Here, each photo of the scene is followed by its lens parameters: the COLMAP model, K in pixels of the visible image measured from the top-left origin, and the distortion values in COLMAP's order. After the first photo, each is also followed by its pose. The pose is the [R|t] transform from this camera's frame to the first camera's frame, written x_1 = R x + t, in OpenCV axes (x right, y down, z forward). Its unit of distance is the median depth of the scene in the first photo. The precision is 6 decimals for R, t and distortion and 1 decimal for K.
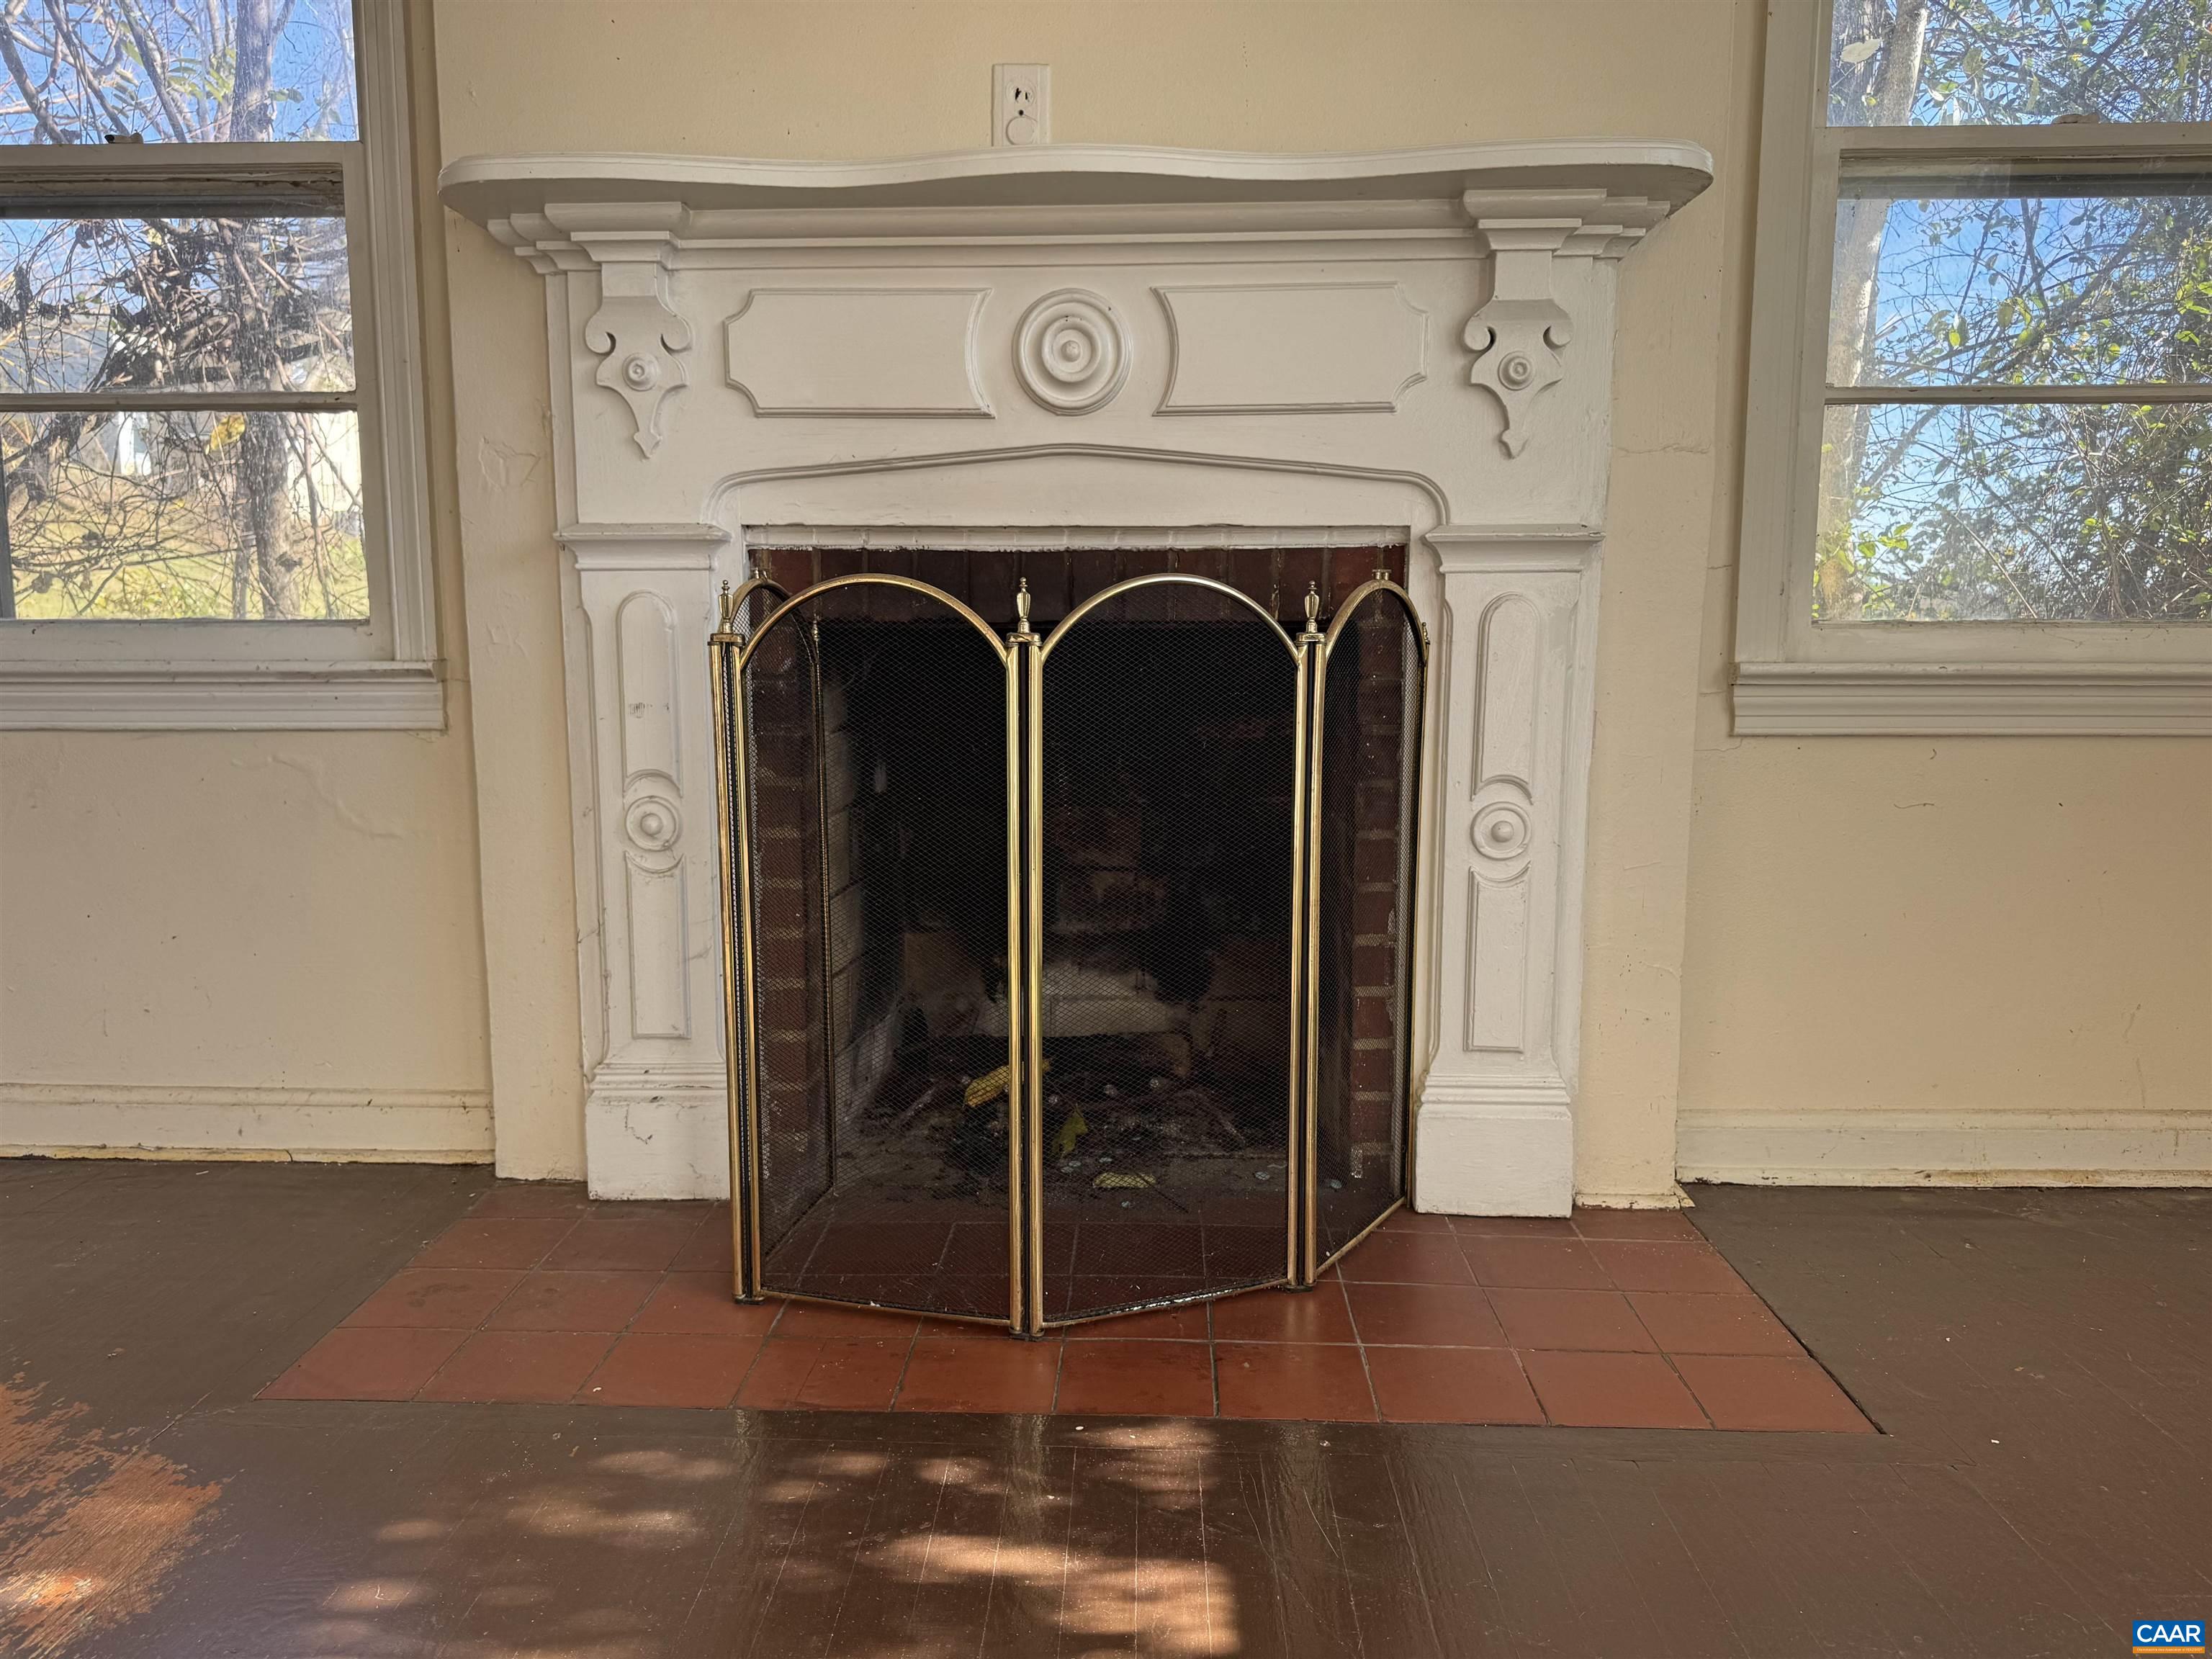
lens RADIAL K [[1582.6, 0, 1116.3], [0, 1582.6, 853.6], [0, 0, 1]] dist [0.051703, -0.000338]
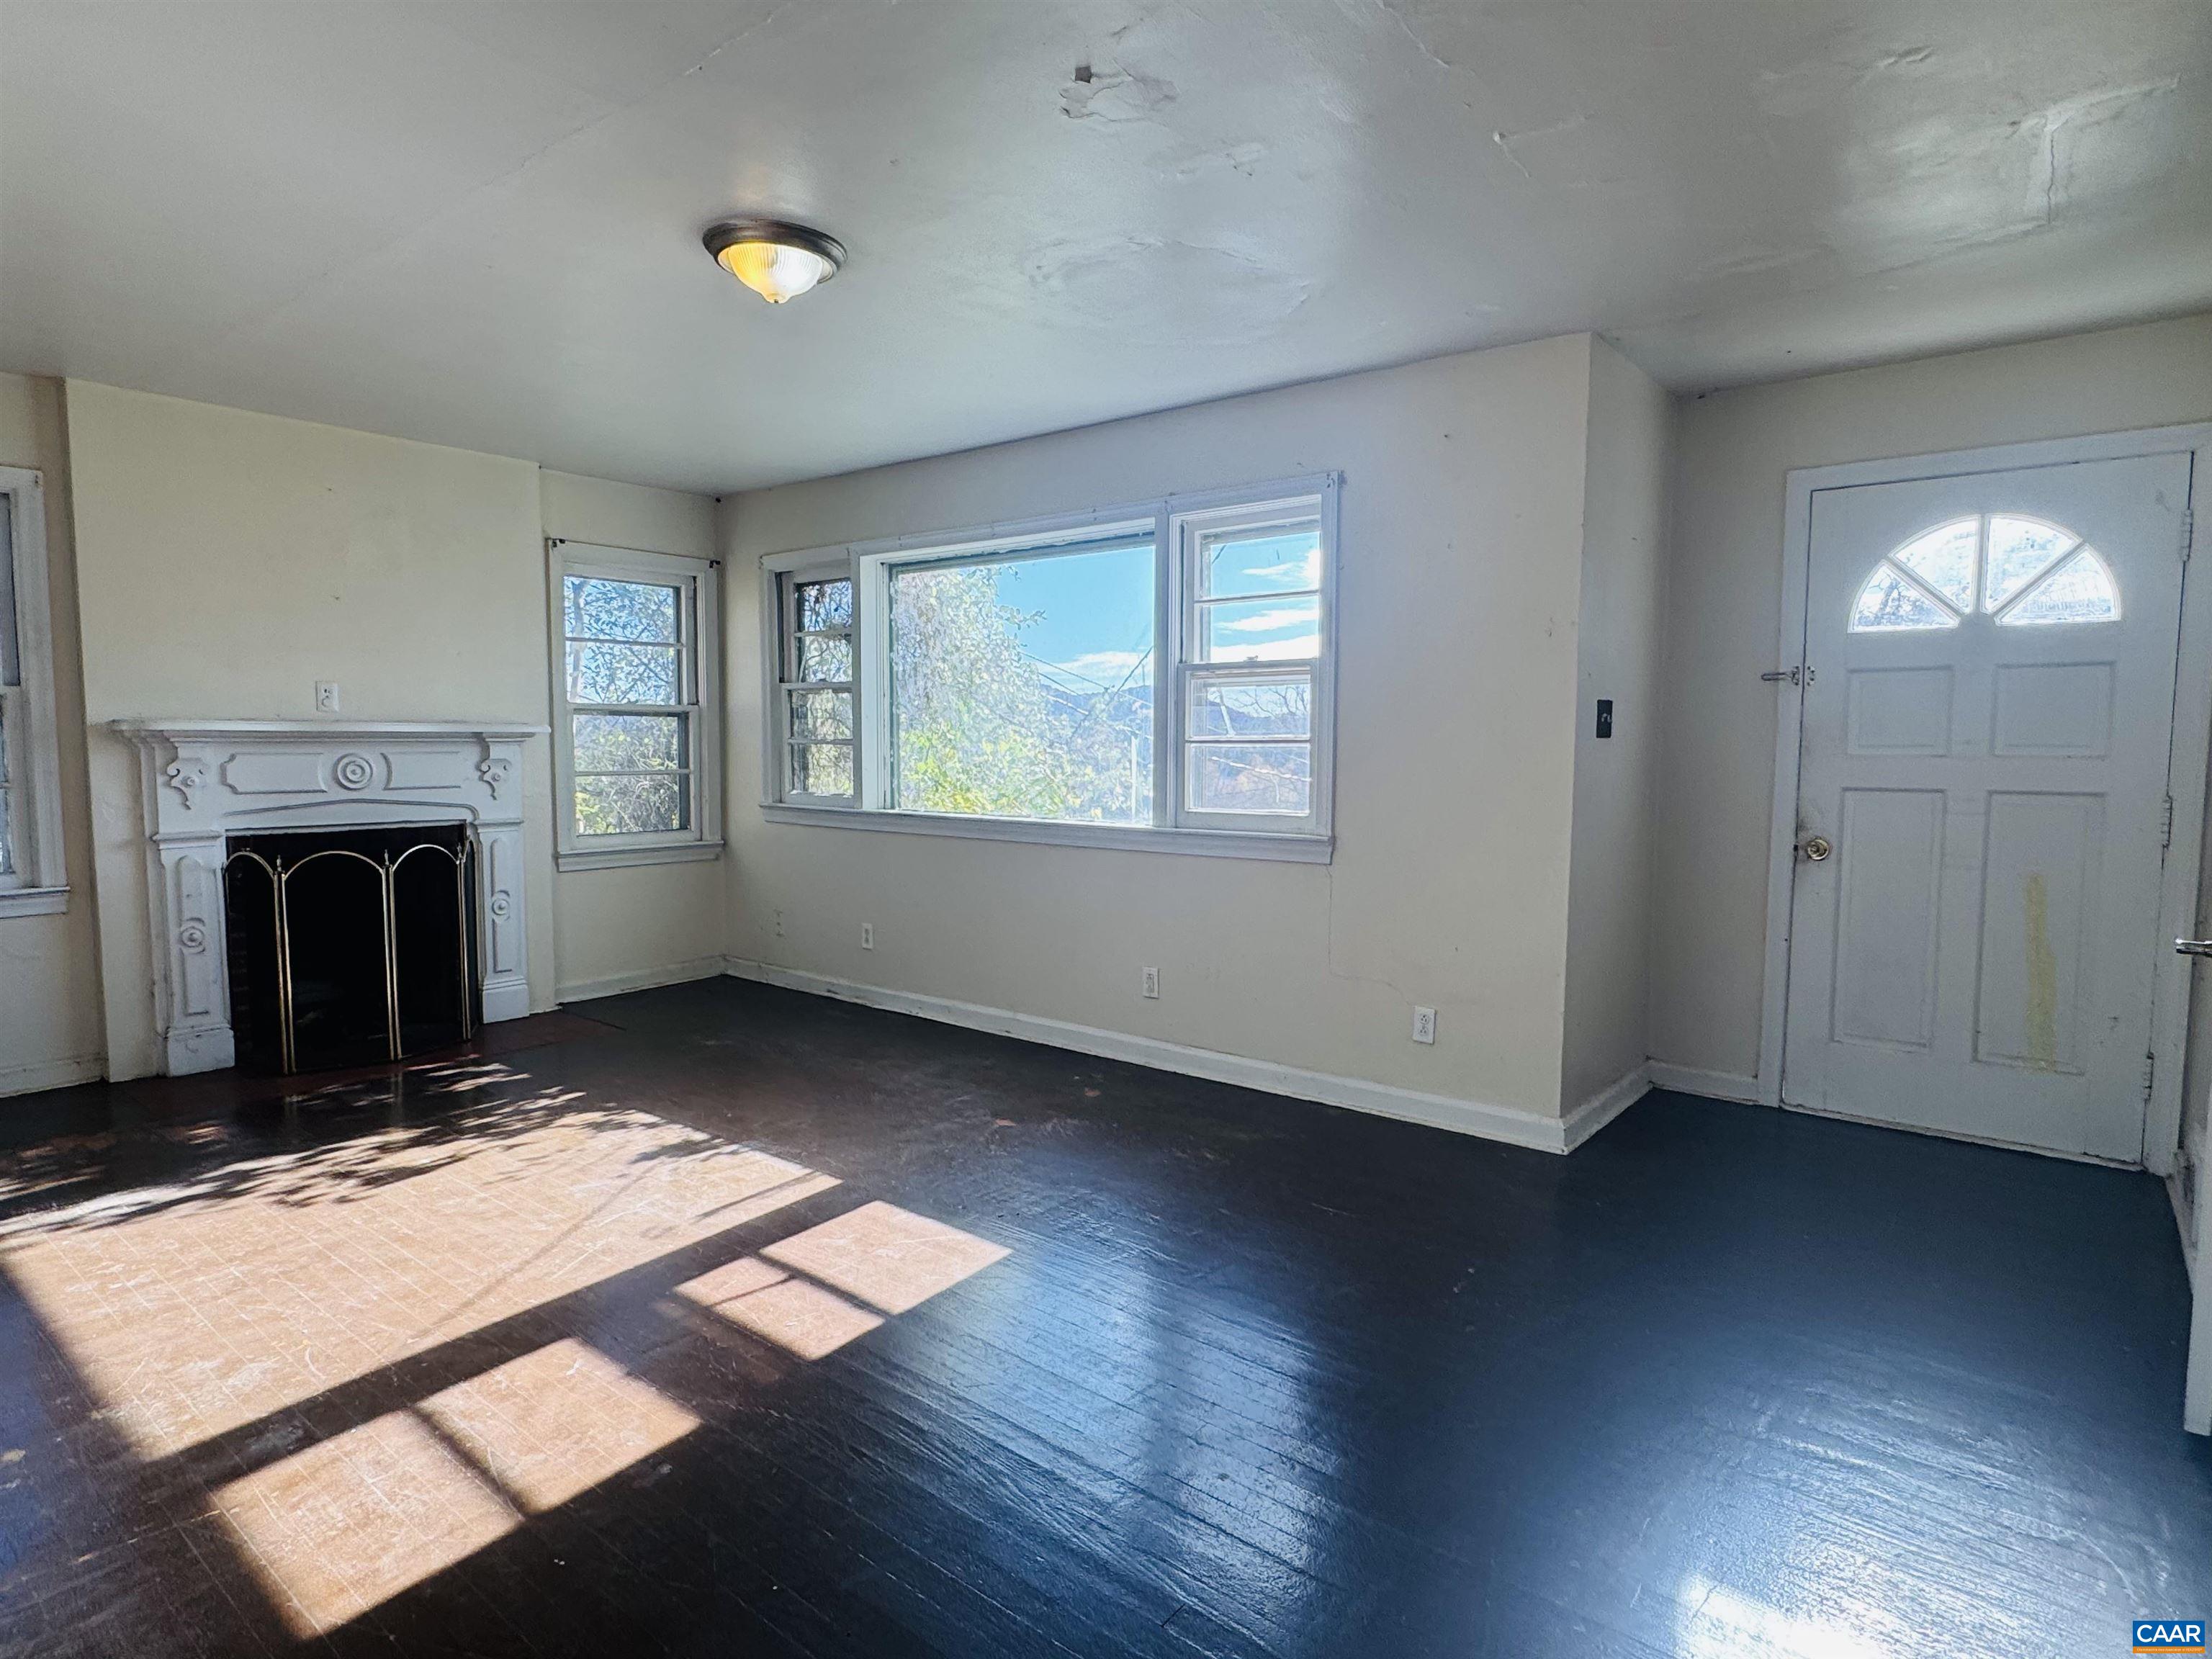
lens RADIAL K [[1201.5, 0, 1102.0], [0, 1201.5, 842.5], [0, 0, 1]] dist [-0.004211, -0.000520]
pose [[0.623206, -0.061109, 0.779667, -0.964938], [0.100932, 0.994890, -0.002699, -0.013134], [-0.775517, 0.080375, 0.626189, -1.644361]]
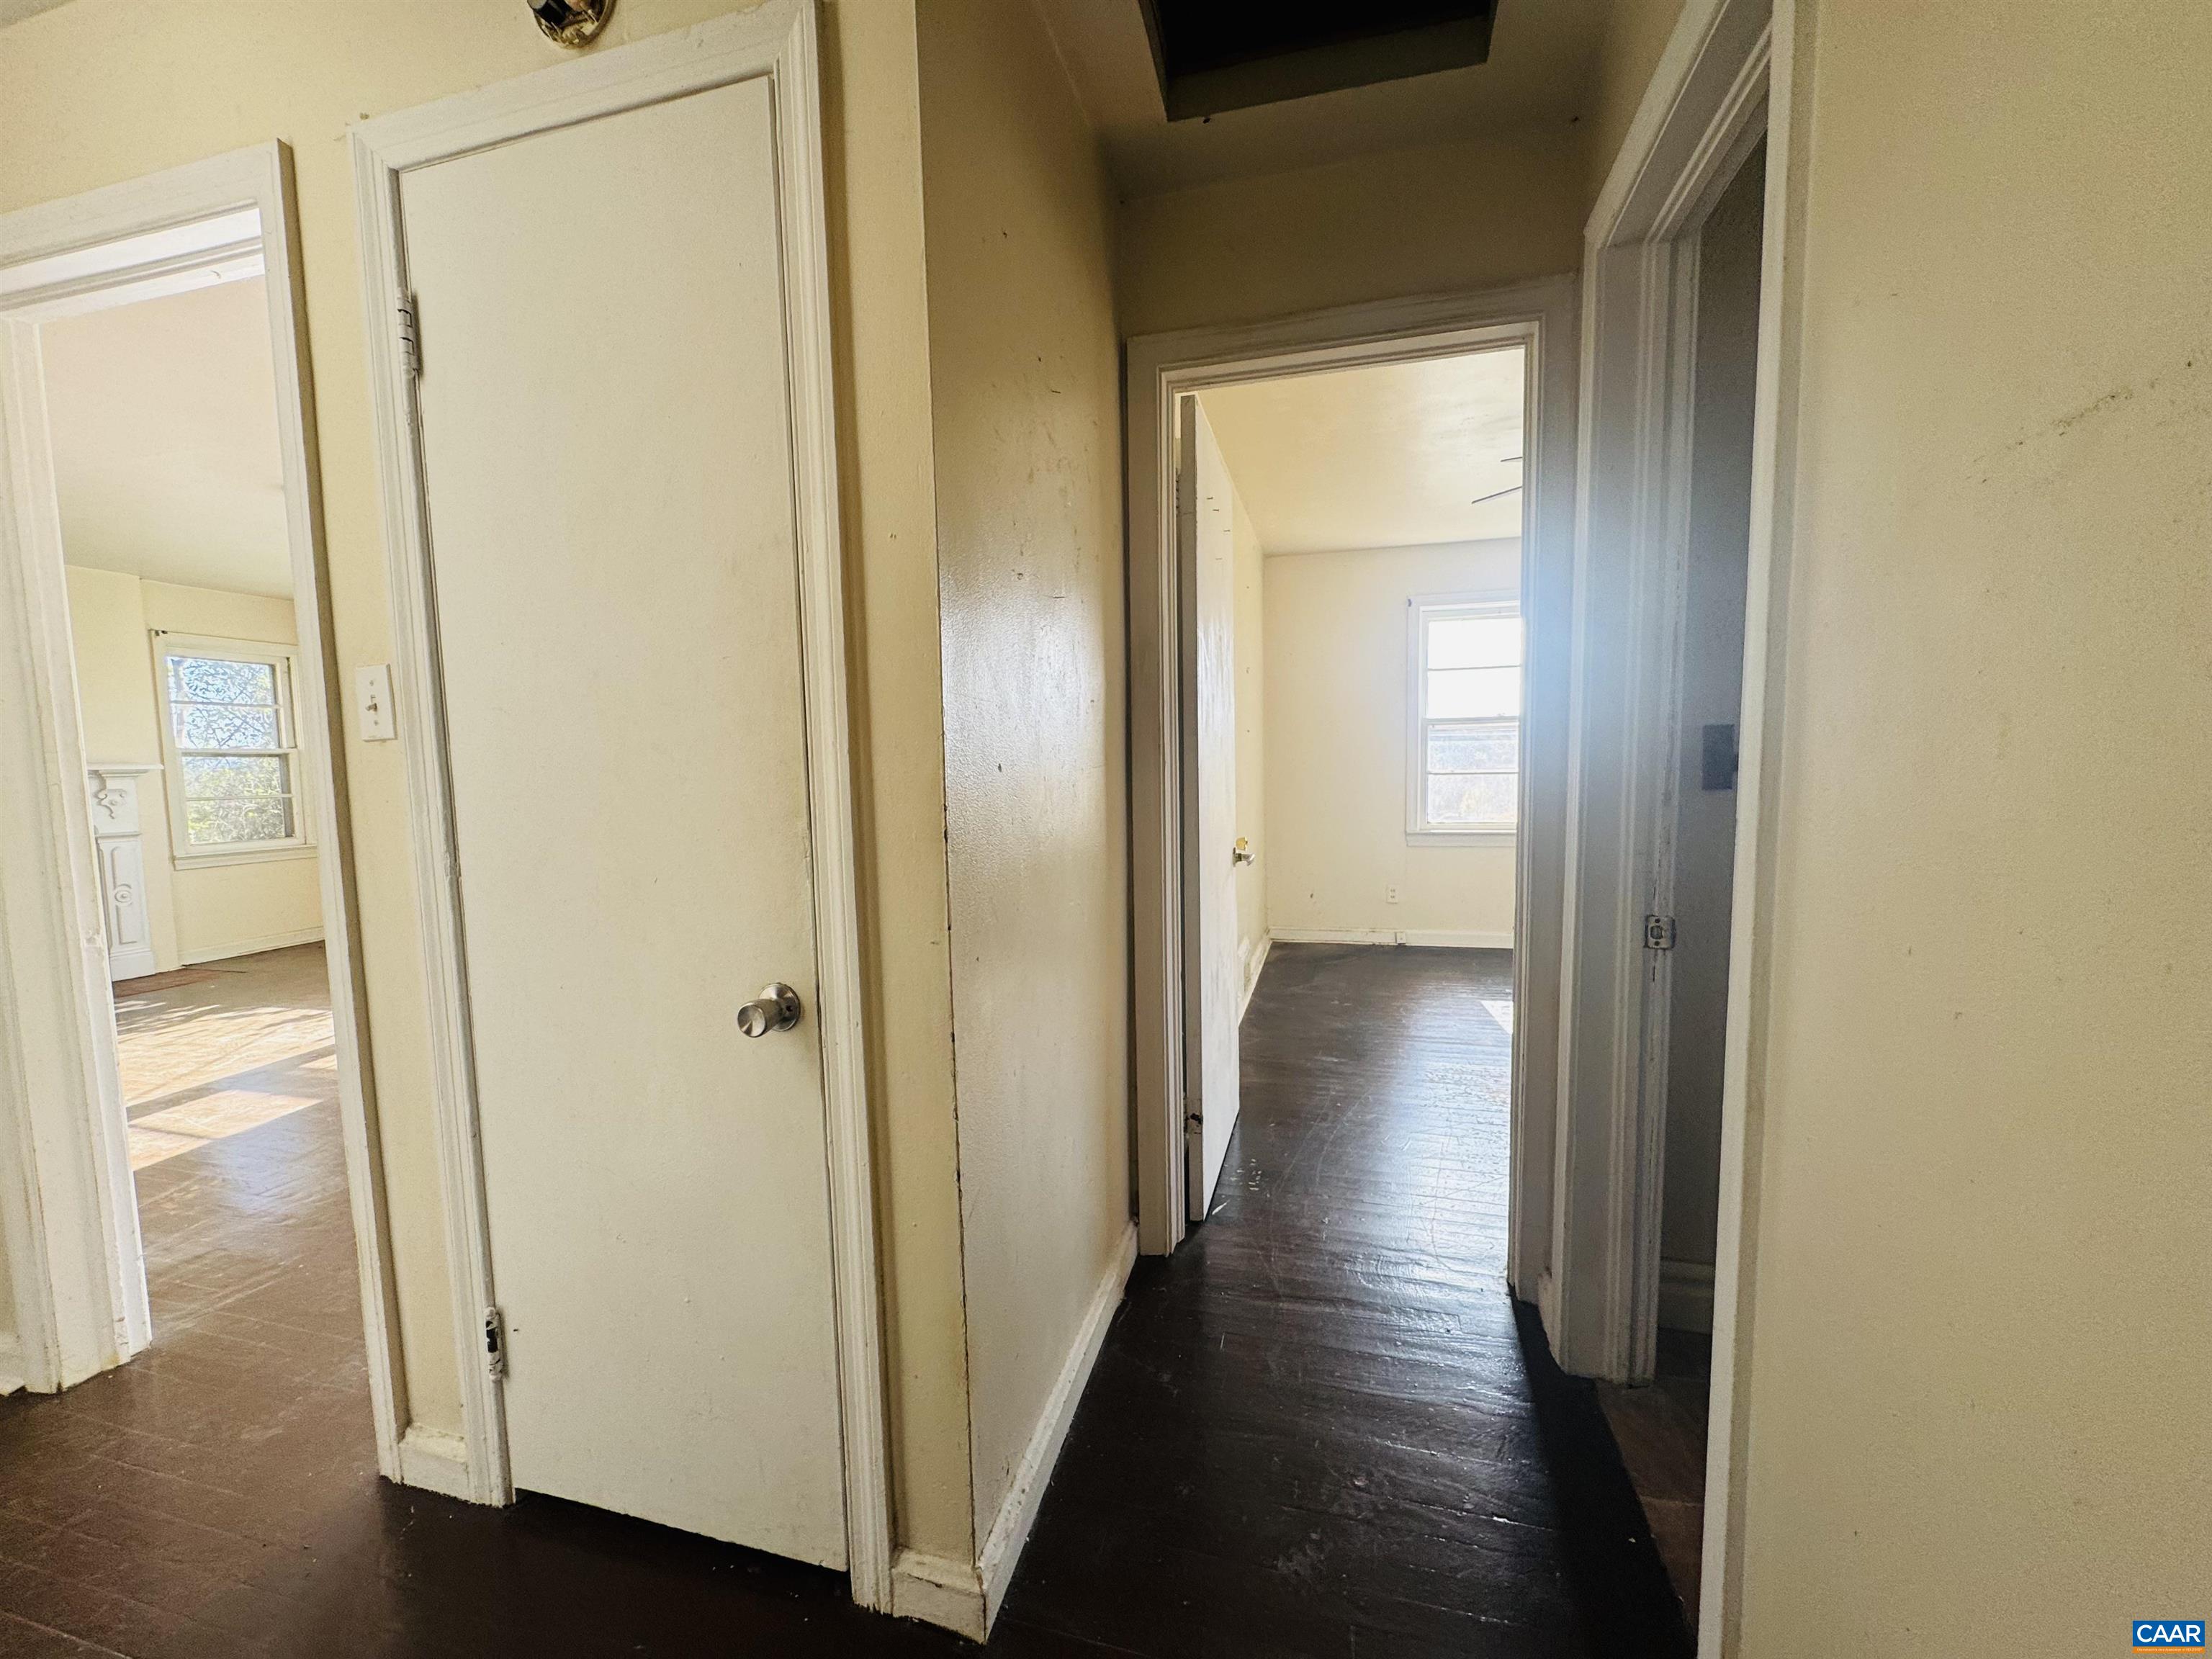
lens RADIAL K [[875.9, 0, 1100.9], [0, 875.9, 831.4], [0, 0, 1]] dist [-0.003330, 0.000453]
pose [[0.248639, -0.076764, 0.965550, -1.535749], [0.155291, 0.987119, 0.038490, 0.148857], [-0.956067, 0.140371, 0.257357, -2.487863]]
